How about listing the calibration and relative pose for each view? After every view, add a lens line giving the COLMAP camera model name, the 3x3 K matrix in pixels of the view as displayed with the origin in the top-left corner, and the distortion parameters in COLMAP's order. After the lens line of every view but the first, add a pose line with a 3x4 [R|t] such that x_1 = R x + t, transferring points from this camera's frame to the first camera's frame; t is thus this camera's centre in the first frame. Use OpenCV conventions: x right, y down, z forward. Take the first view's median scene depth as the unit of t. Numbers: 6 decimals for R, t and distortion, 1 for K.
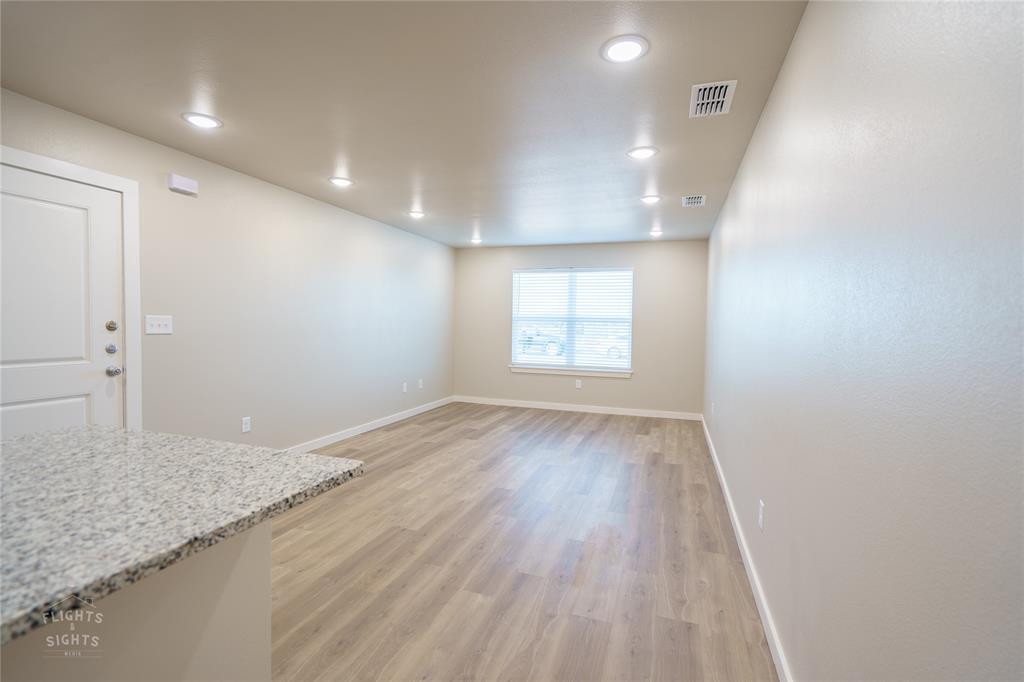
lens RADIAL K [[460.5, 0, 513.7], [0, 460.5, 337.7], [0, 0, 1]] dist [-0.010204, 0.000073]
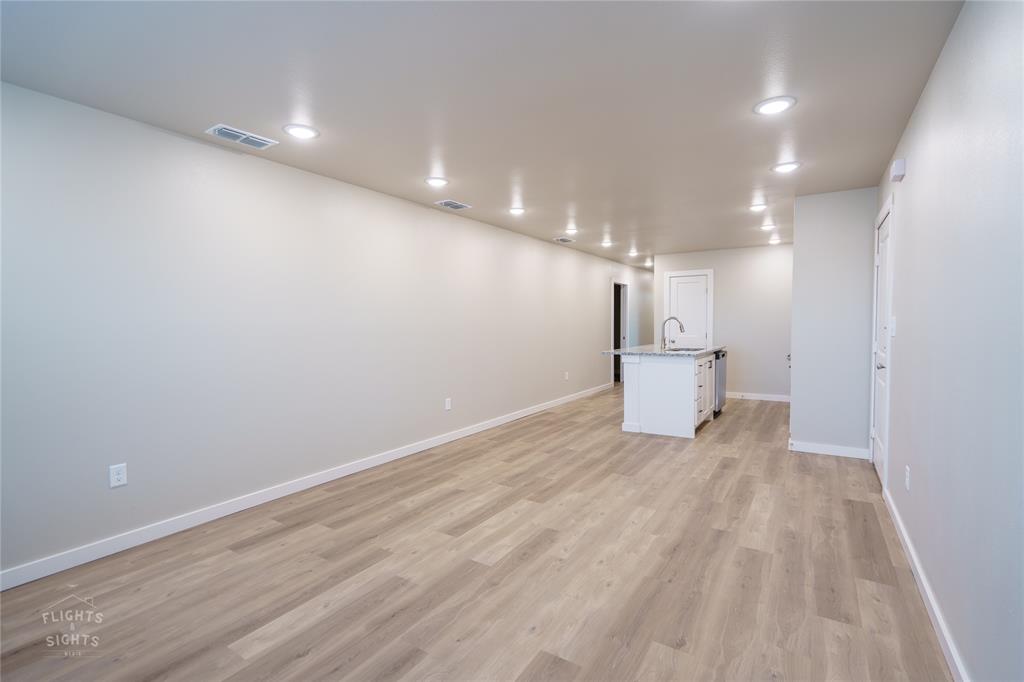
lens RADIAL K [[460.5, 0, 513.4], [0, 460.5, 338.6], [0, 0, 1]] dist [-0.010204, 0.000073]
pose [[-0.969215, -0.023265, 0.245114, -0.204264], [-0.006600, 0.997623, 0.068591, -0.061751], [-0.246127, 0.064862, -0.967065, 1.951626]]
